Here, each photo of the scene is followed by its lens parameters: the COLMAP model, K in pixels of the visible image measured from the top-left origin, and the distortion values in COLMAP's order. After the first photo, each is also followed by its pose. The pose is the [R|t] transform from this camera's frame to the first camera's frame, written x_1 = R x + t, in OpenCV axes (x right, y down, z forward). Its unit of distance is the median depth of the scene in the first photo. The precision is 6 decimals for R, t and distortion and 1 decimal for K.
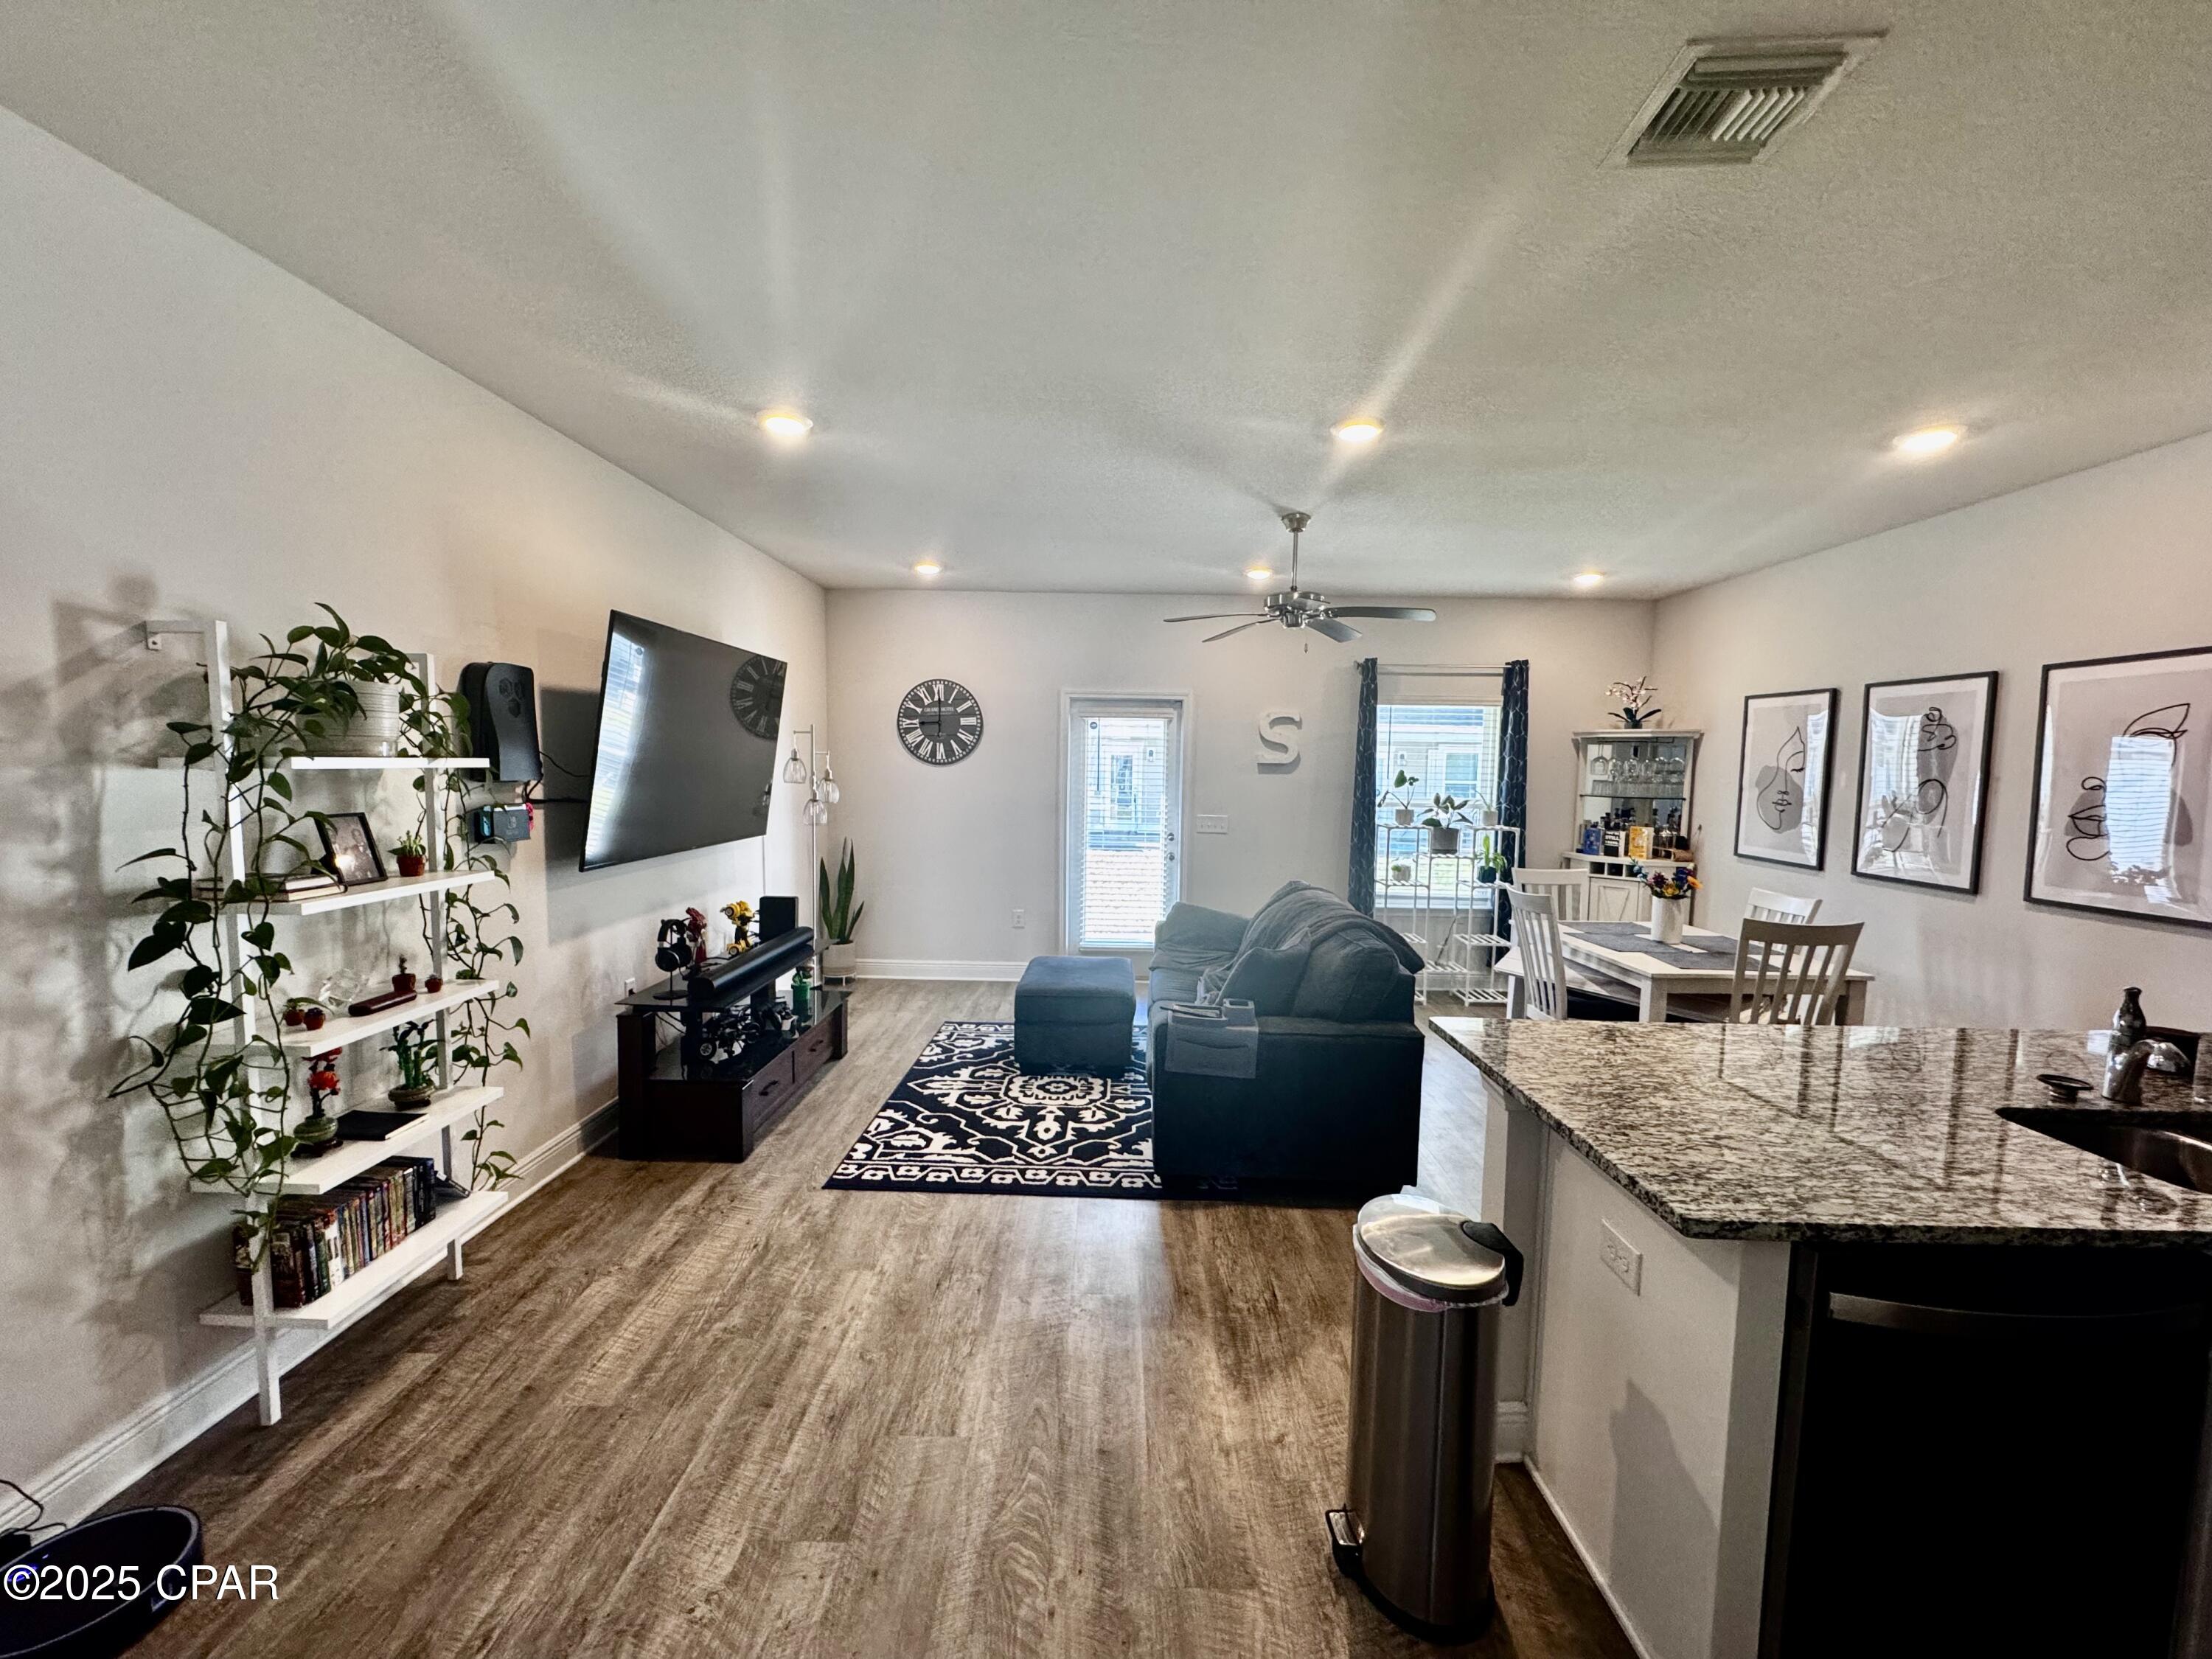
lens RADIAL K [[878.2, 0, 1106.0], [0, 878.2, 829.5], [0, 0, 1]] dist [-0.029967, -0.000219]
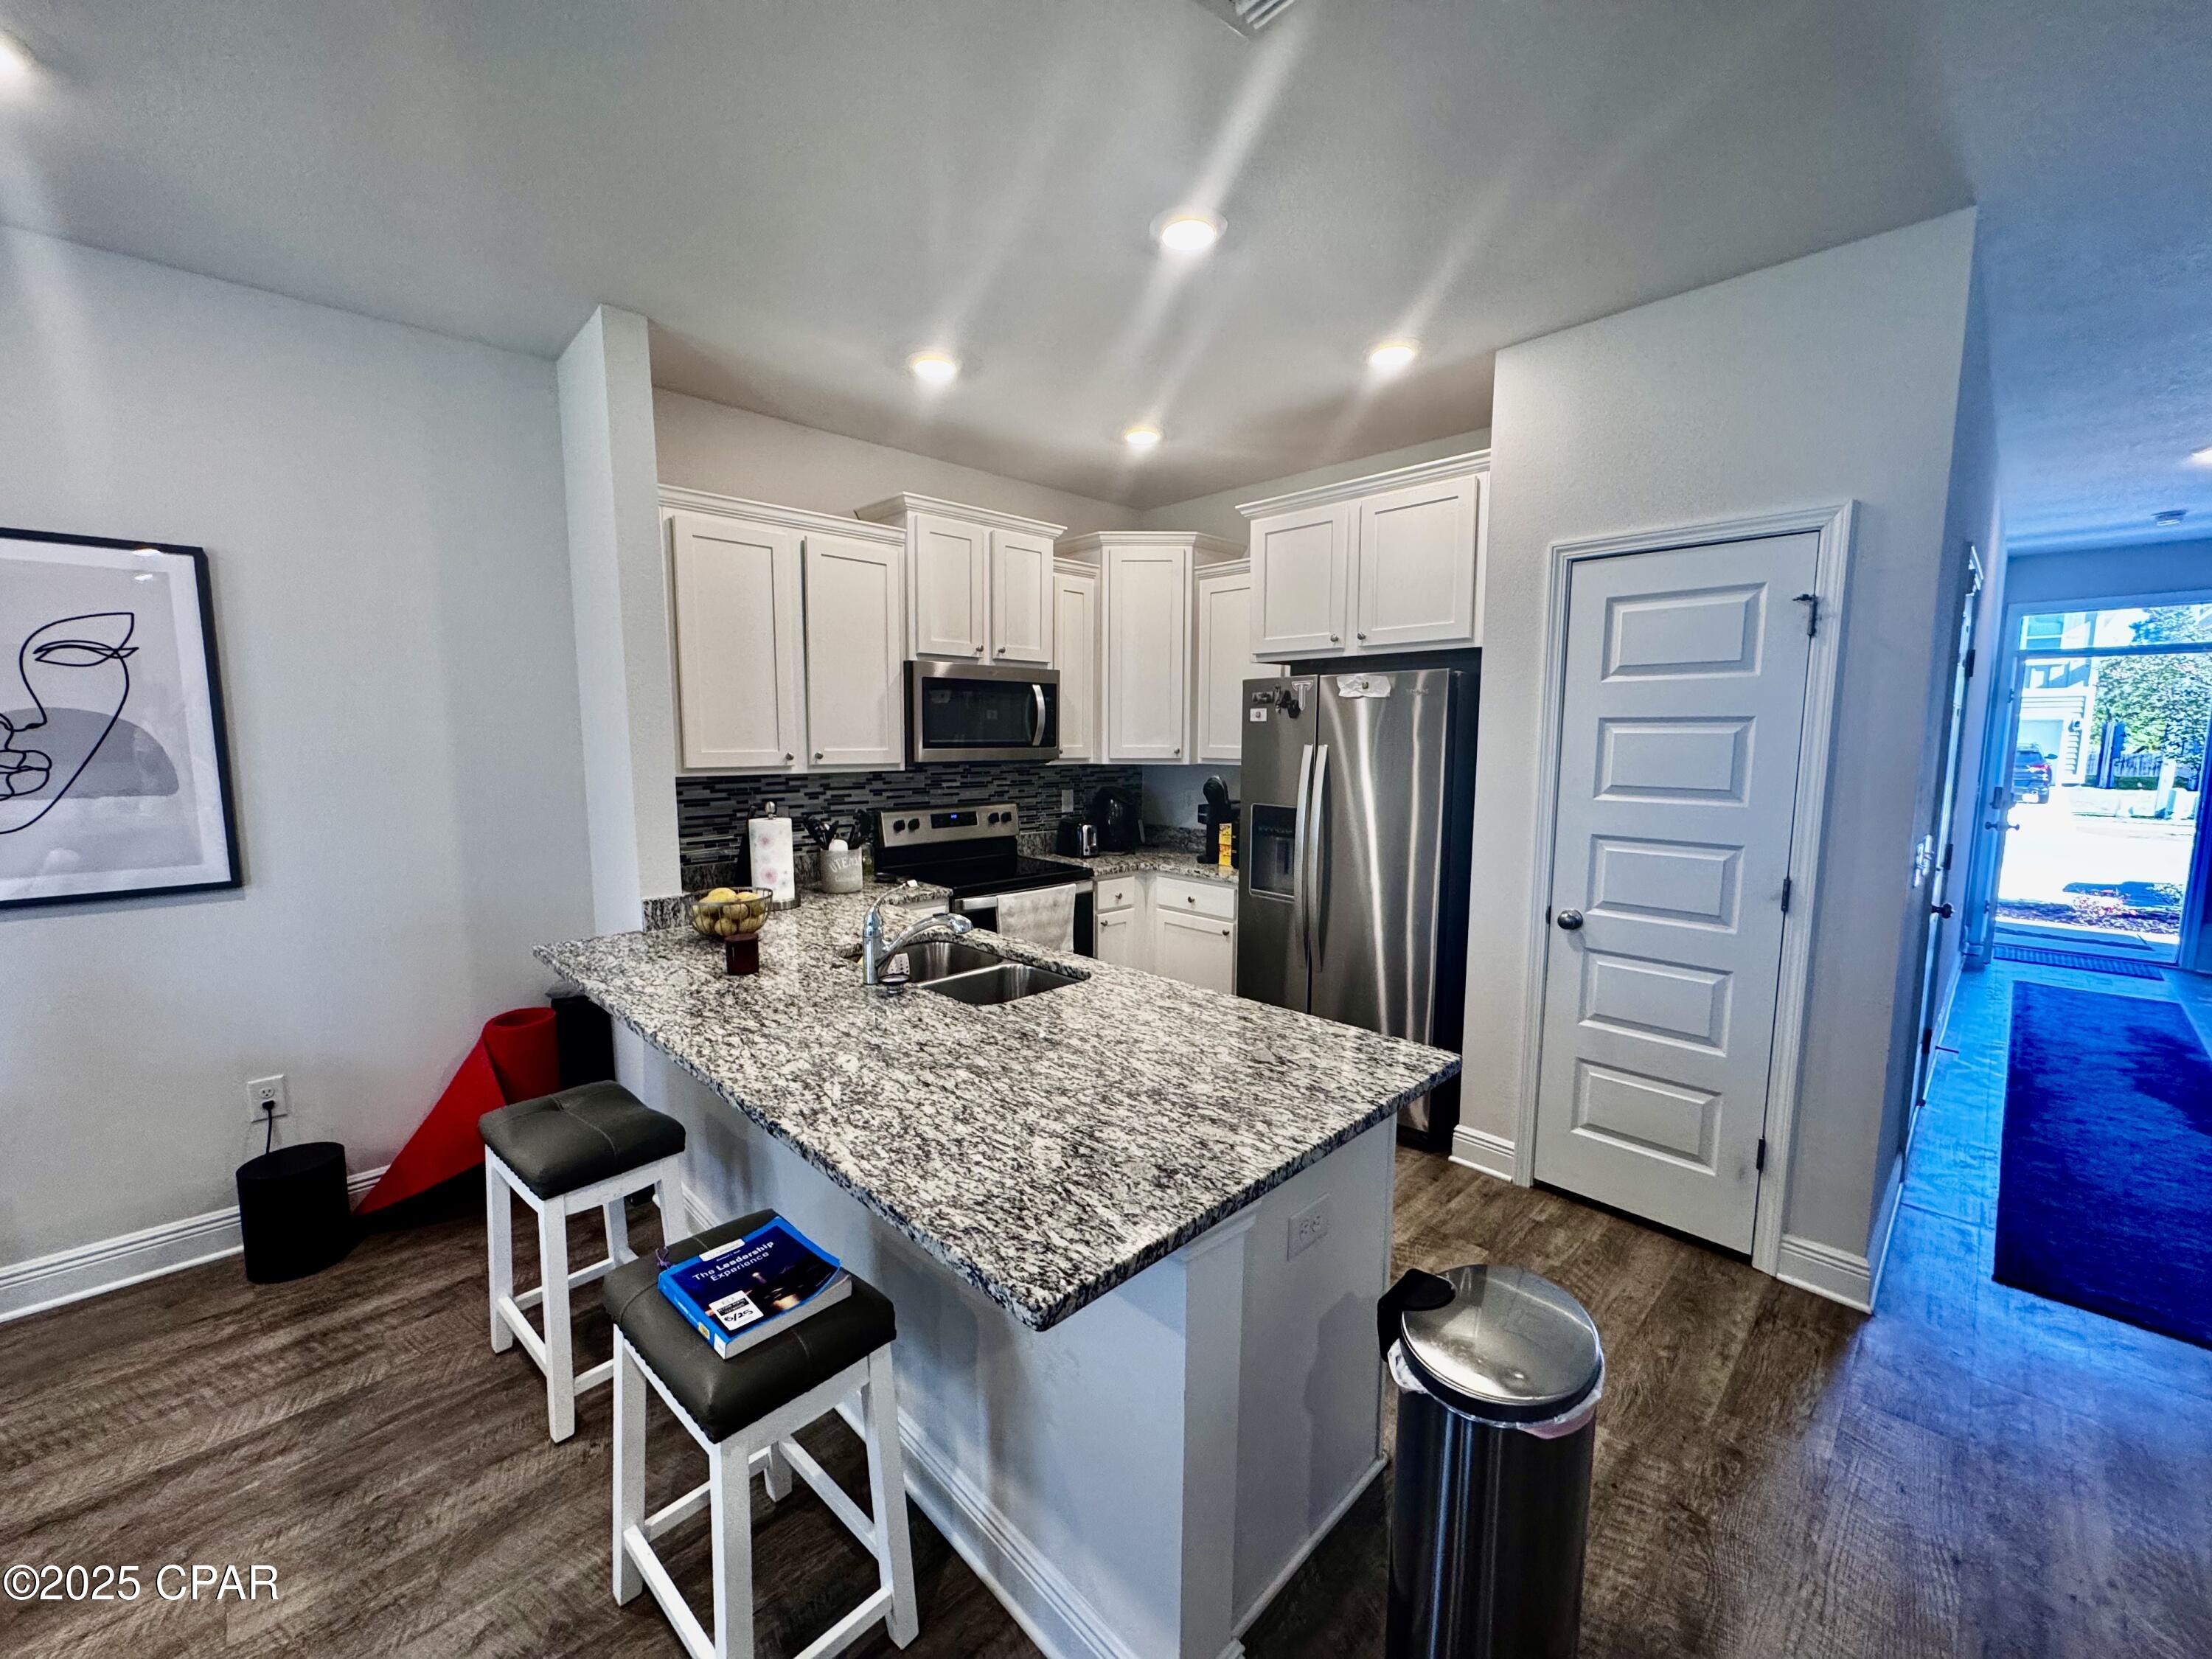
lens RADIAL K [[878.2, 0, 1106.0], [0, 878.2, 829.5], [0, 0, 1]] dist [-0.029967, -0.000219]
pose [[-0.707257, -0.096286, 0.700369, 0.133762], [0.036193, 0.984451, 0.171890, -0.111129], [-0.706029, 0.146919, -0.692775, 1.865461]]
